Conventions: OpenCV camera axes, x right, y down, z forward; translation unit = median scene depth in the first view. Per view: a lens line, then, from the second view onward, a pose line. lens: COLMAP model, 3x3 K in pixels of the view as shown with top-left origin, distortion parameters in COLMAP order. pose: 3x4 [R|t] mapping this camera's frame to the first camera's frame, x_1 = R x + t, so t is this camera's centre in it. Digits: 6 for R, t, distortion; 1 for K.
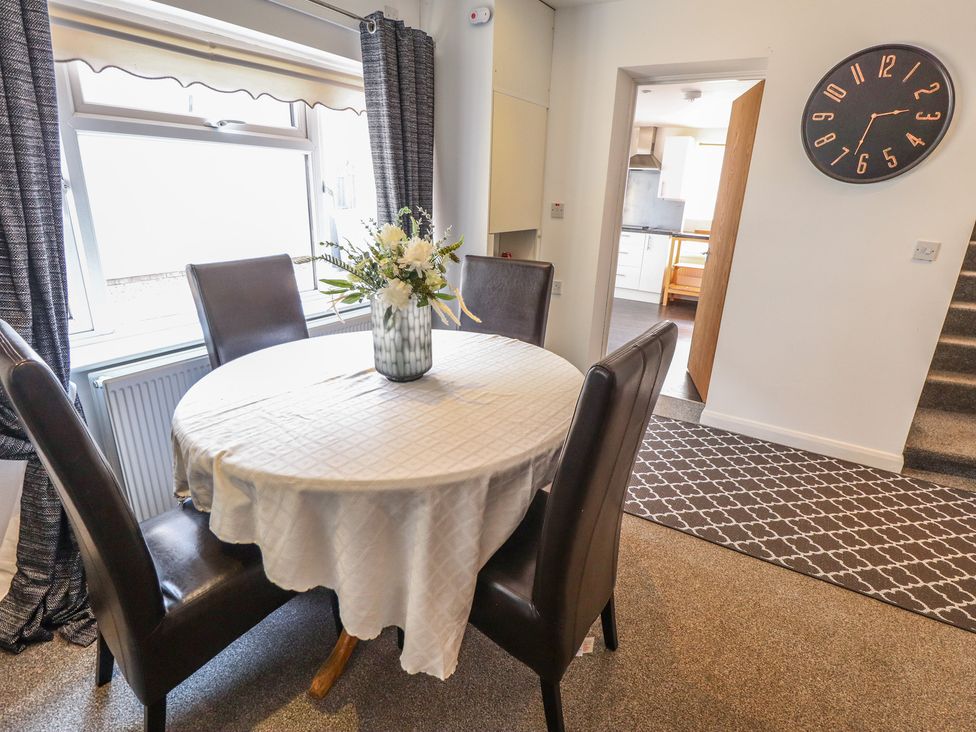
lens RADIAL K [[512.3, 0, 504.3], [0, 512.3, 368.9], [0, 0, 1]] dist [0.001670, -0.015023]
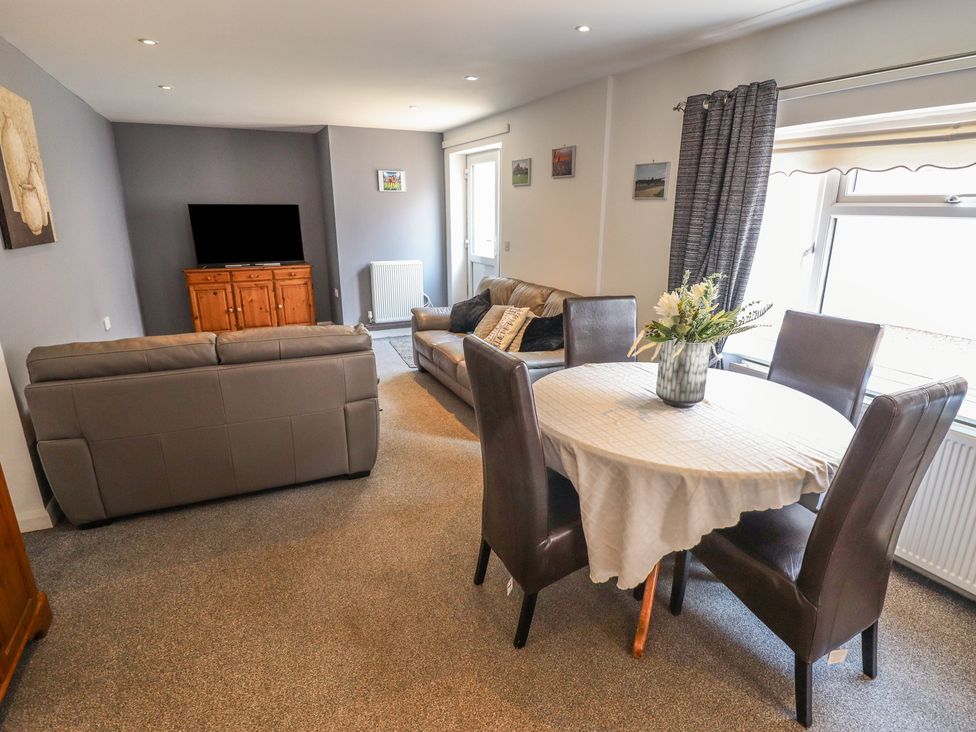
lens RADIAL K [[541.1, 0, 488.0], [0, 541.1, 366.0], [0, 0, 1]] dist [0.012772, -0.022500]
pose [[-0.559365, 0.182881, -0.808495, 0.829683], [-0.306911, 0.860348, 0.406949, -0.342231], [0.770010, 0.475769, -0.425121, 0.884640]]
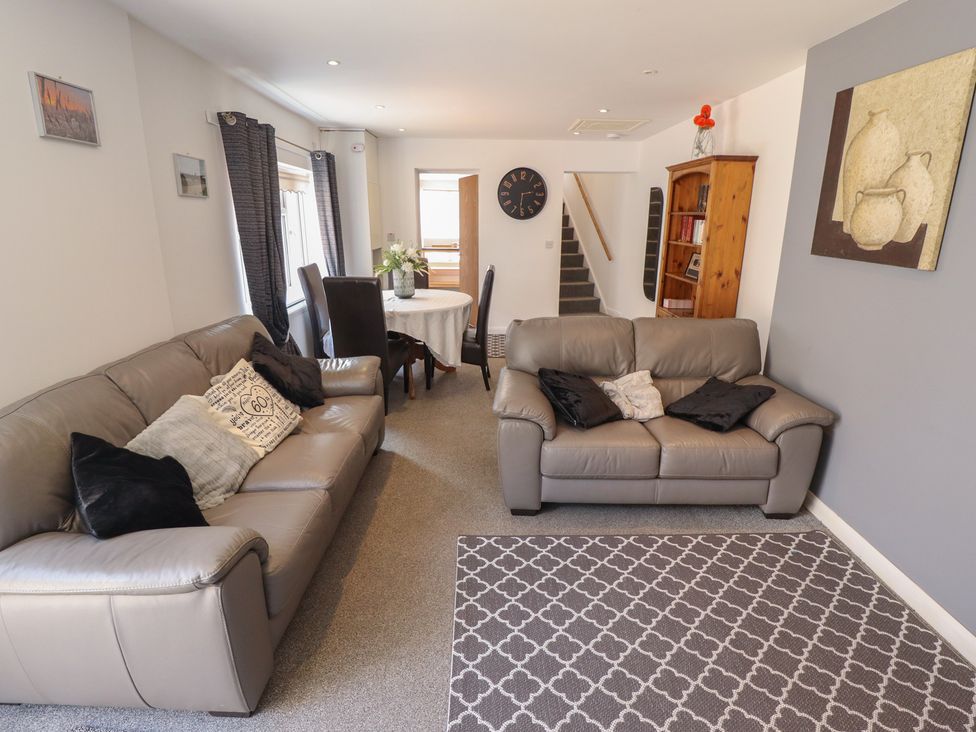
lens RADIAL K [[541.1, 0, 488.0], [0, 541.1, 366.0], [0, 0, 1]] dist [0.012772, -0.022500]
pose [[0.852800, -0.171152, 0.493396, -0.972615], [0.198635, 0.980068, -0.003356, 0.349752], [-0.482987, 0.100868, 0.869798, -1.278246]]
